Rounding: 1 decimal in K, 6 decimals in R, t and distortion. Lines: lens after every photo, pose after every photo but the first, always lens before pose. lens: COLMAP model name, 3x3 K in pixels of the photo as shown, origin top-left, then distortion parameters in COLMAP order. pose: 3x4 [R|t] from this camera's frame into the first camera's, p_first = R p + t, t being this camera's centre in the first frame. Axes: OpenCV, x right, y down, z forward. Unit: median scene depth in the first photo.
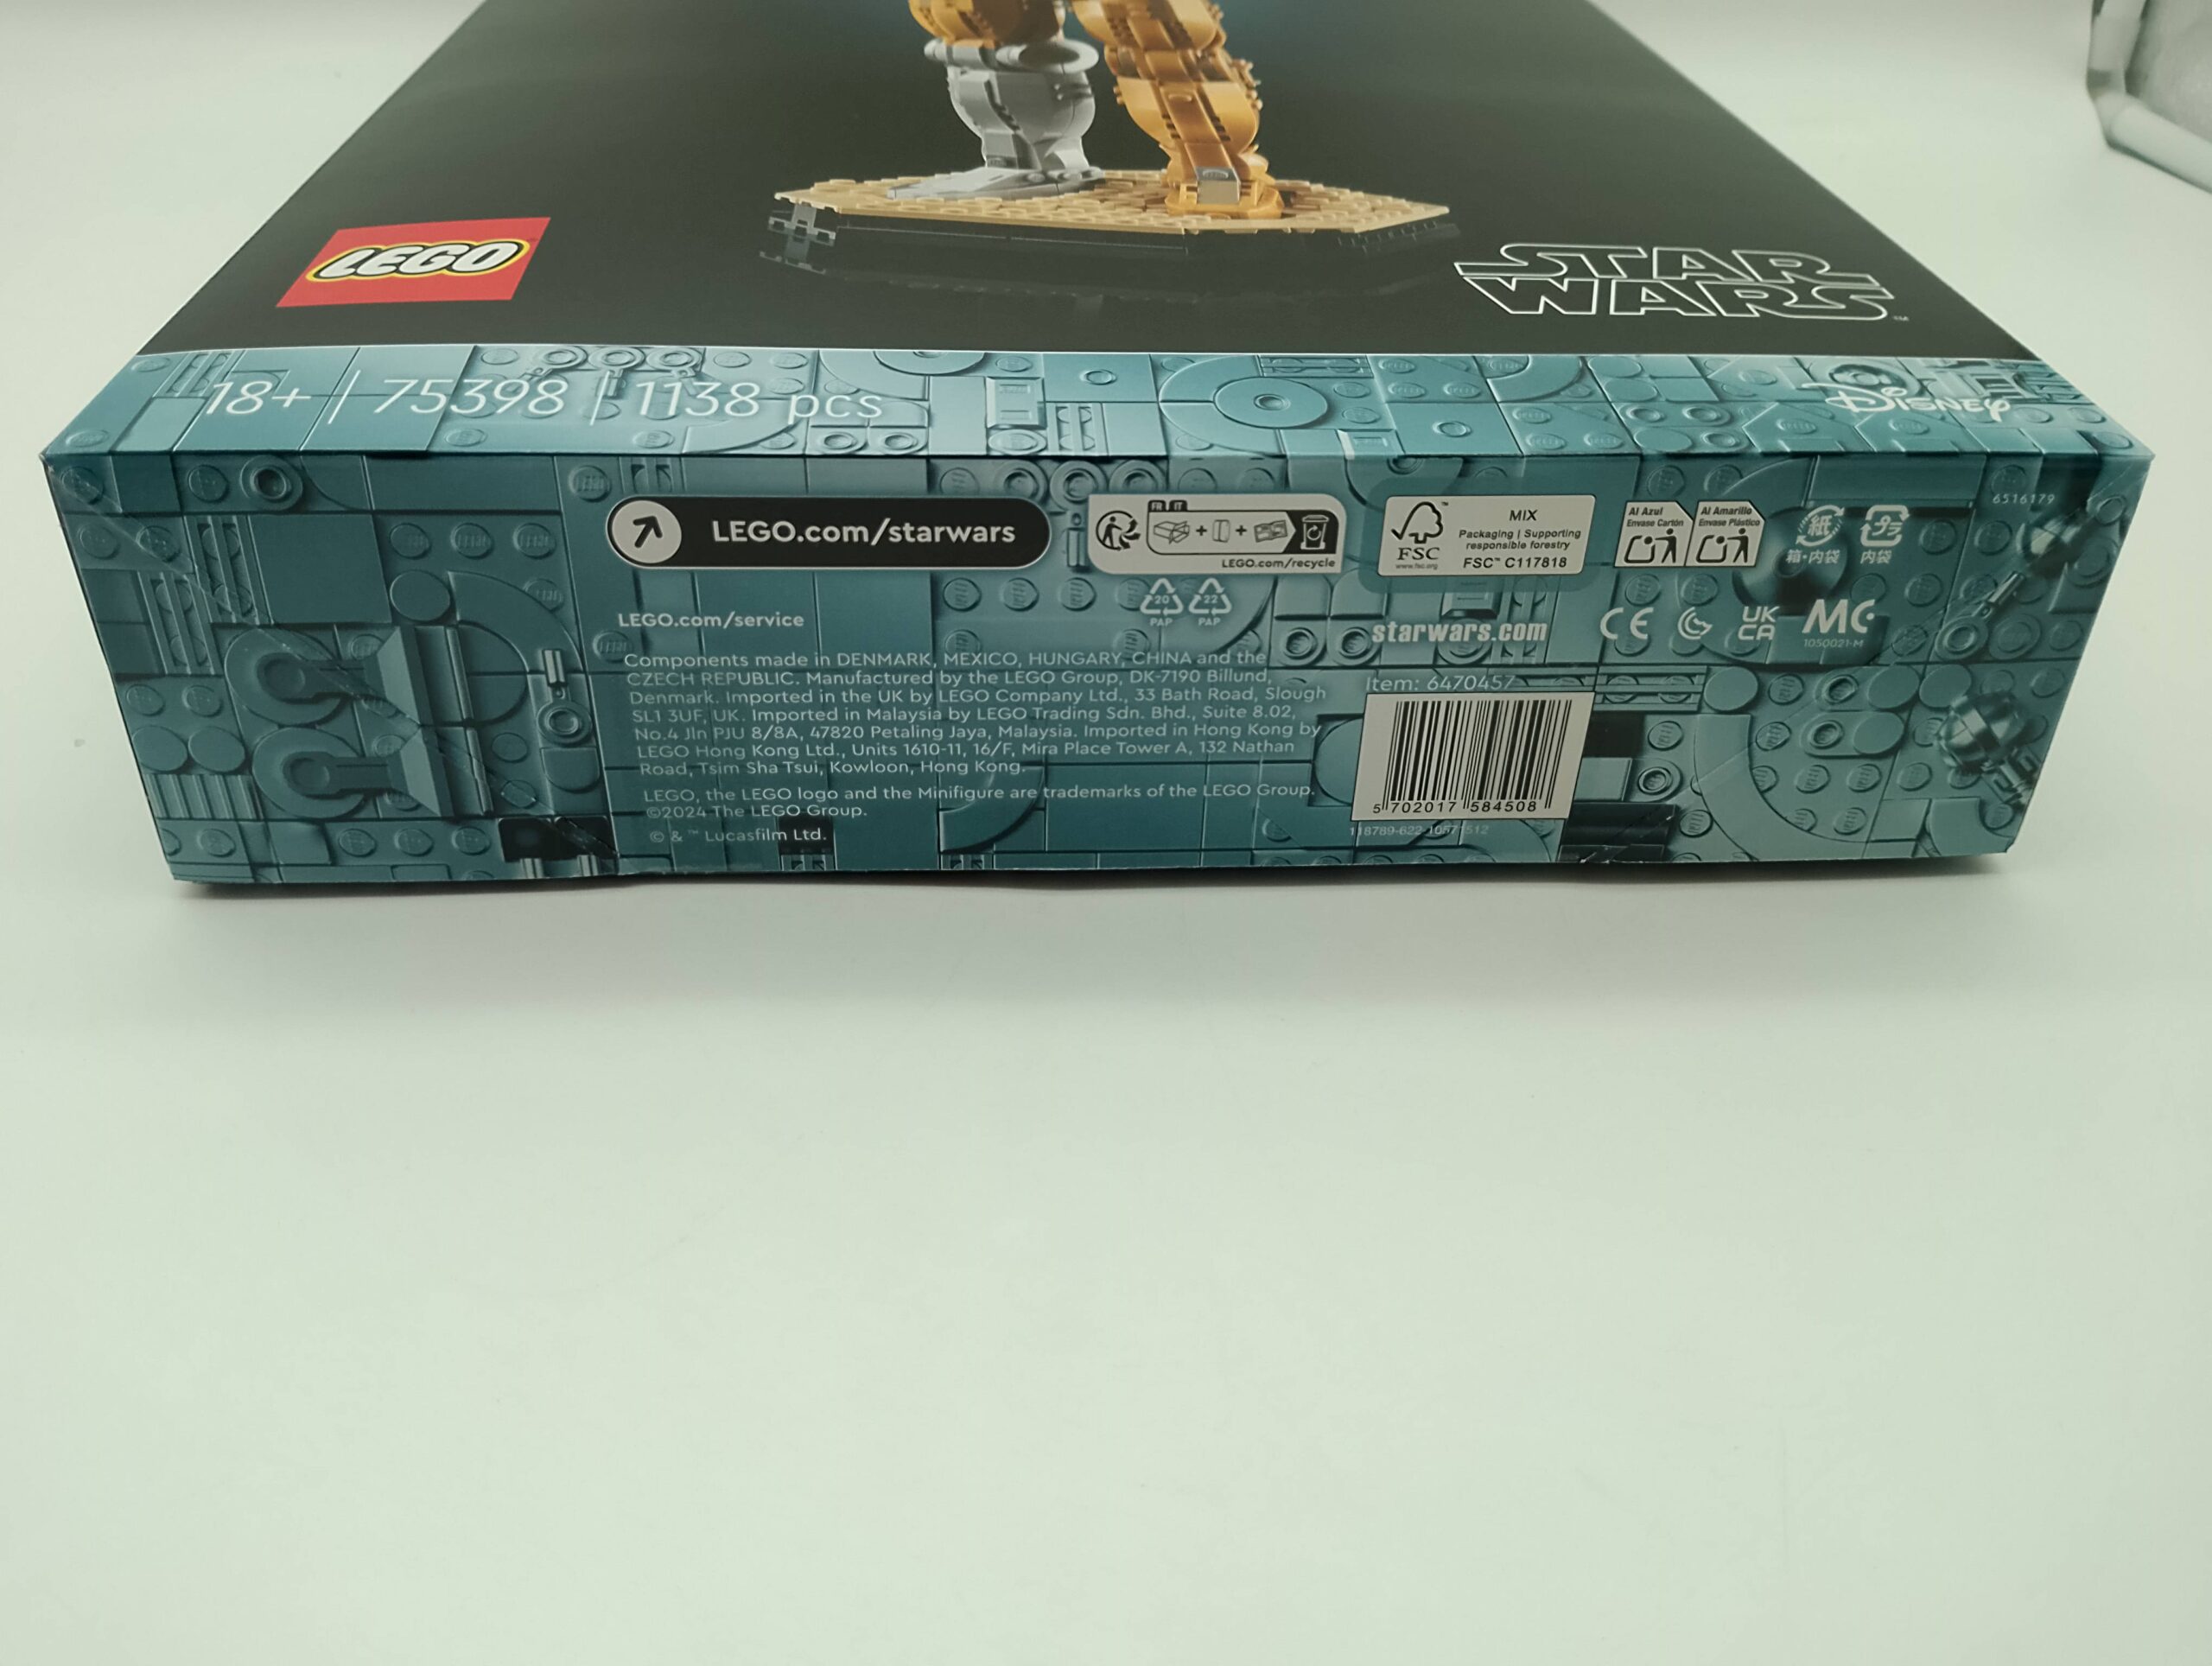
lens RADIAL K [[1843.6, 0, 1103.5], [0, 1843.6, 822.7], [0, 0, 1]] dist [0.134522, -0.351434]
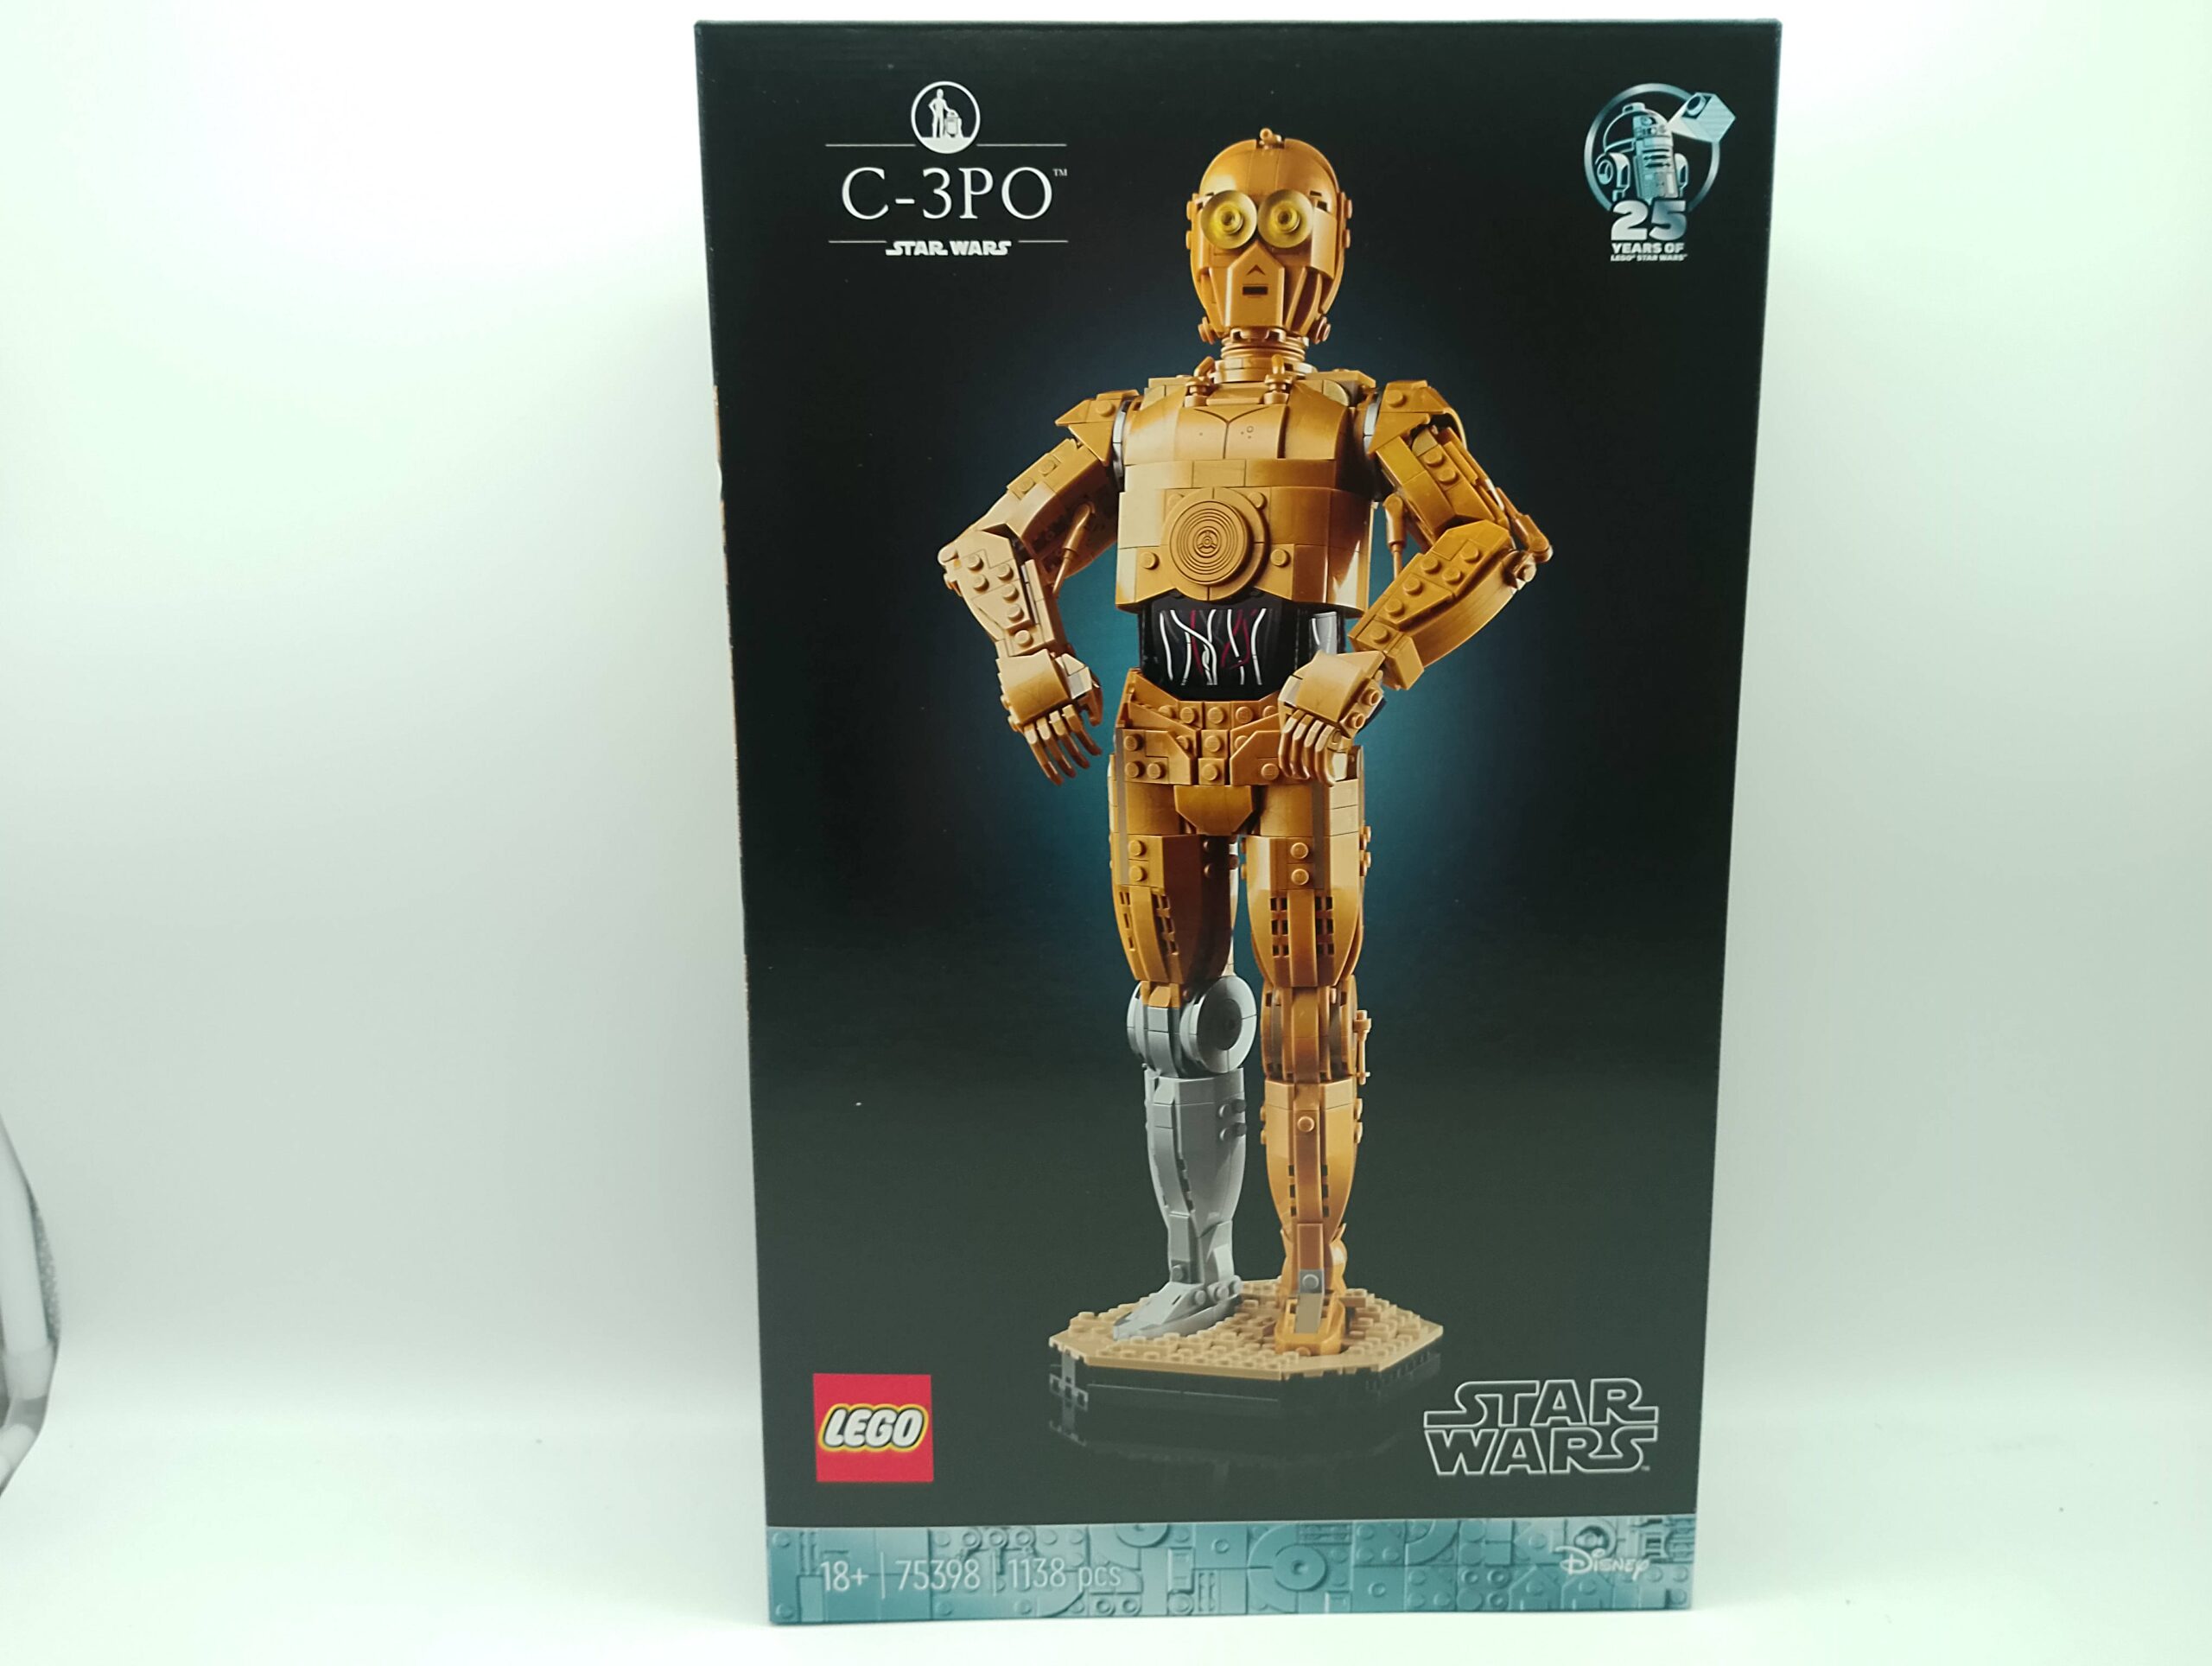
lens RADIAL K [[1843.6, 0, 1103.5], [0, 1843.6, 822.7], [0, 0, 1]] dist [0.134522, -0.351434]
pose [[0.998471, 0.054922, -0.006243, -0.165788], [-0.017330, 0.418272, 0.908156, -2.479845], [0.052489, -0.906660, 0.418585, 0.837933]]
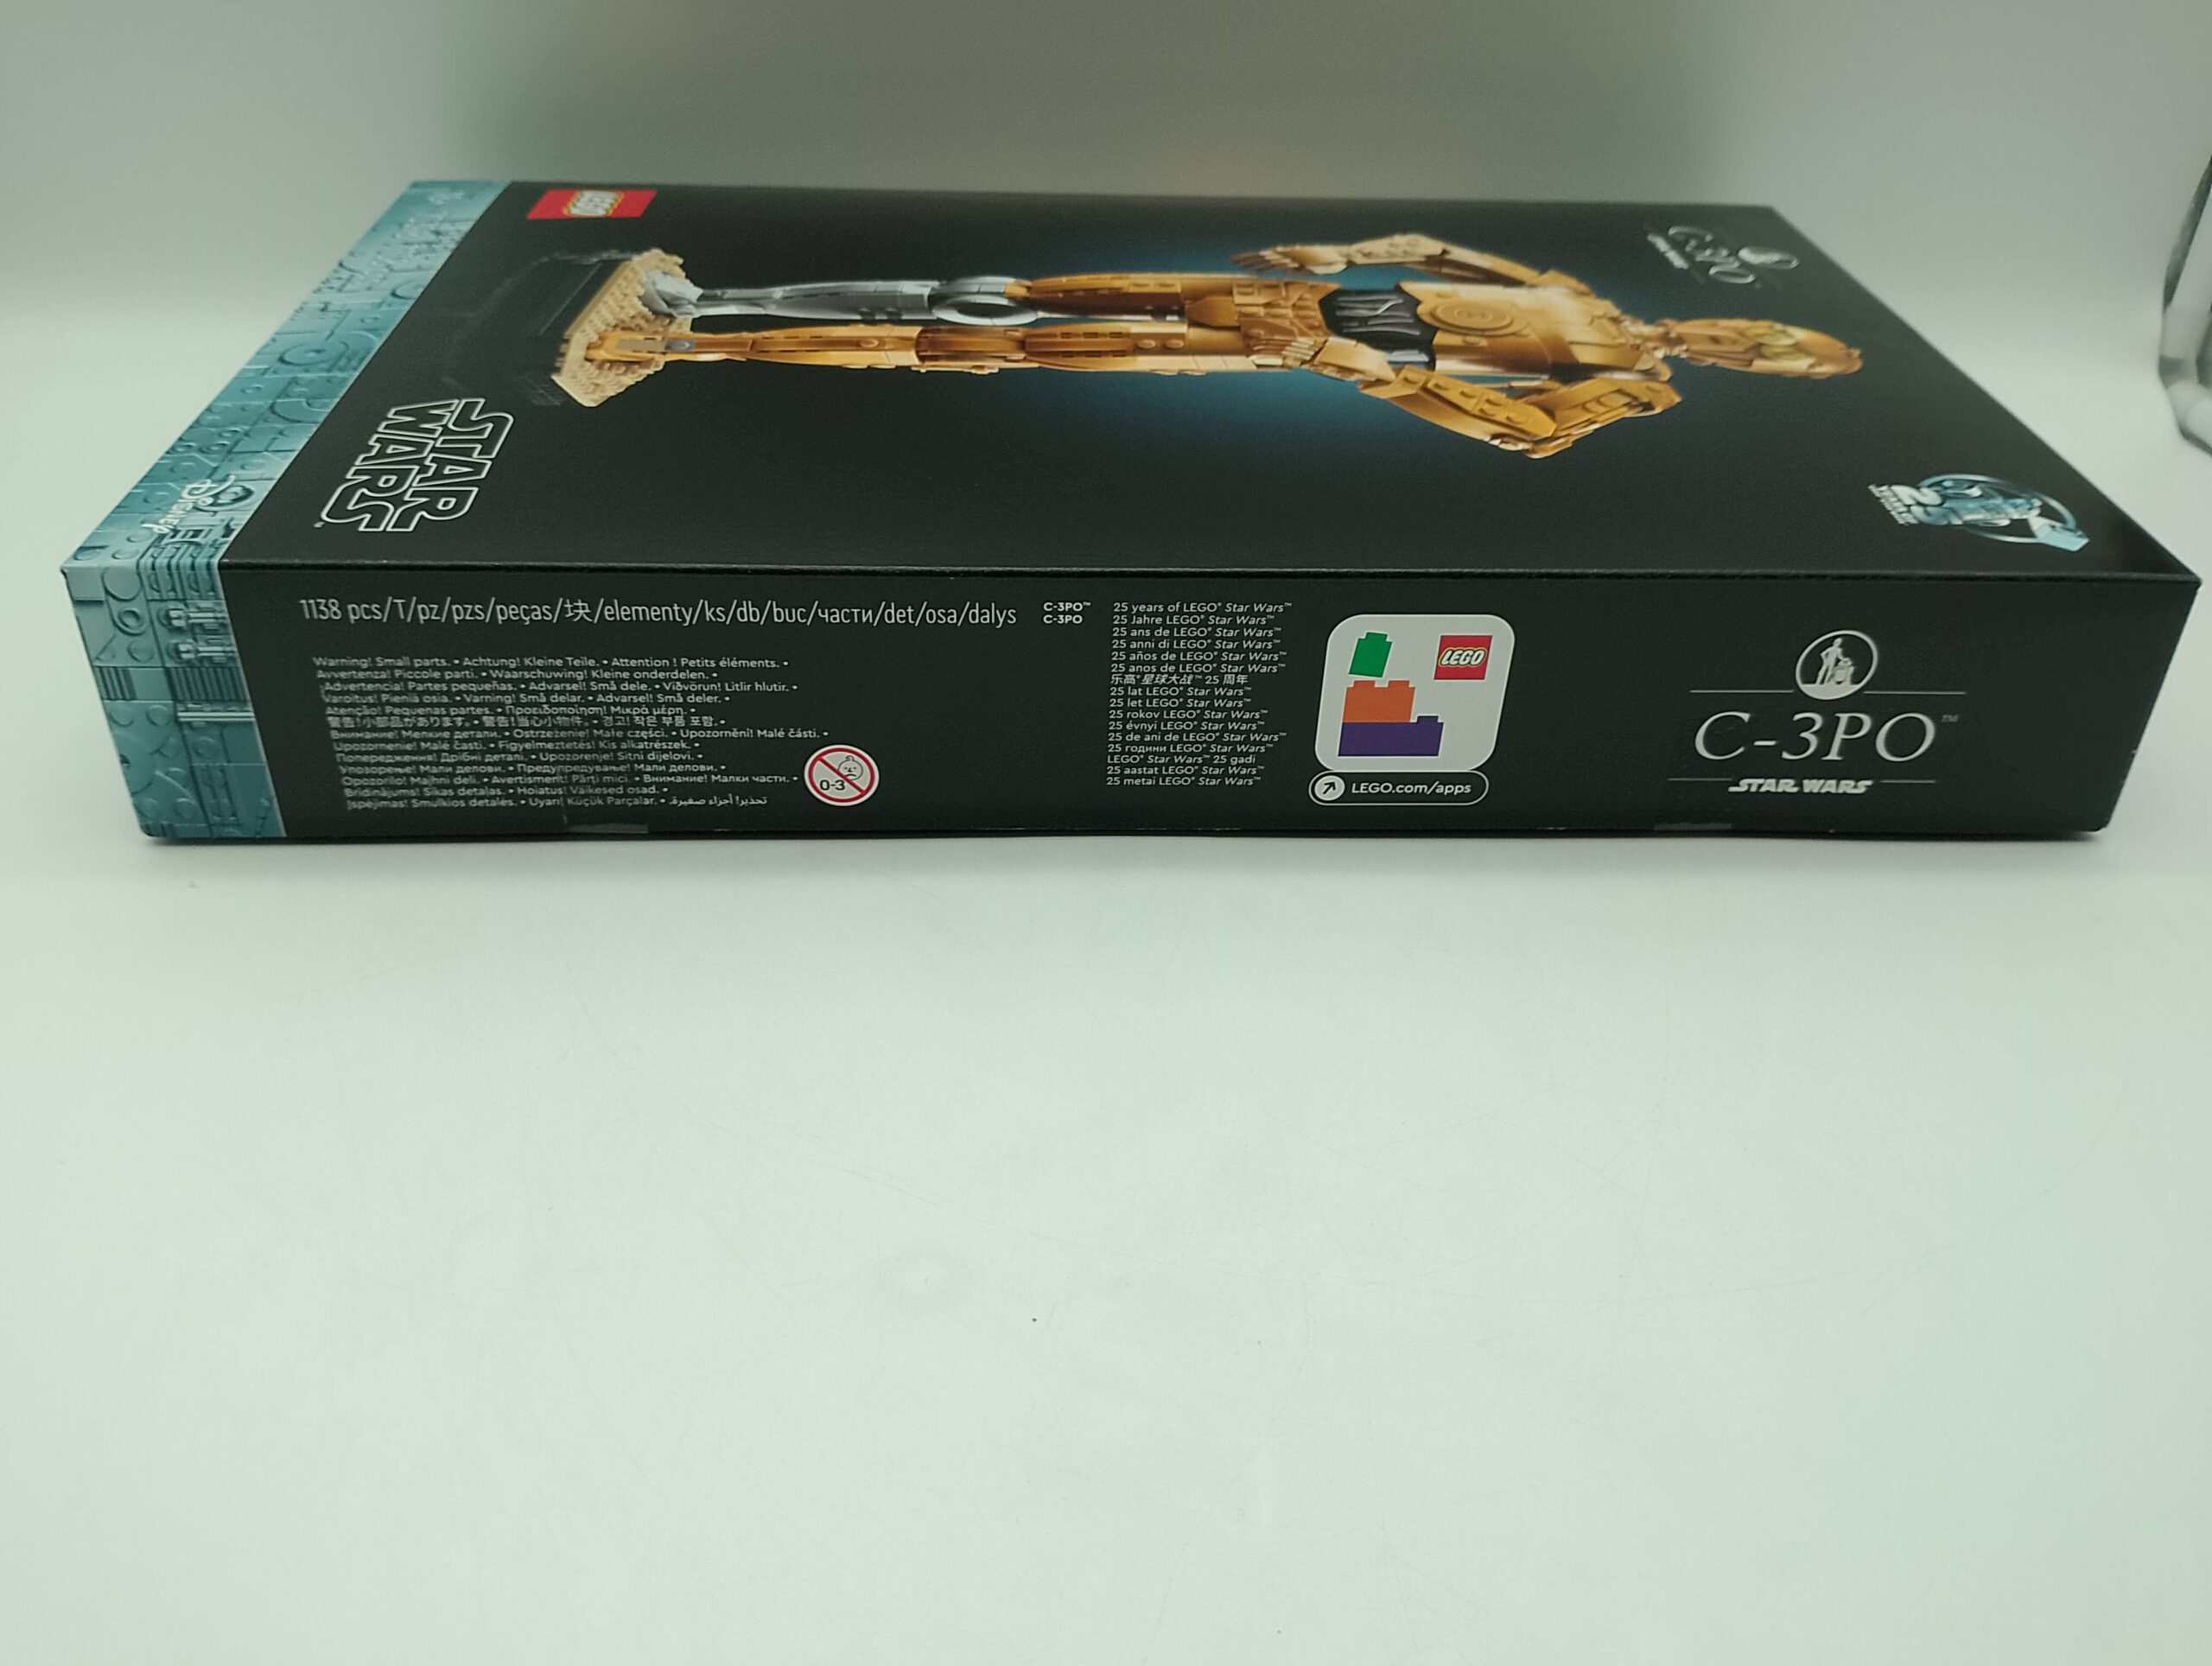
lens RADIAL K [[1843.6, 0, 1103.5], [0, 1843.6, 822.7], [0, 0, 1]] dist [0.134522, -0.351434]
pose [[-0.012119, 0.539698, -0.841771, 1.831827], [-0.609704, 0.663244, 0.434014, -1.160484], [0.792537, 0.518491, 0.321018, 1.229224]]
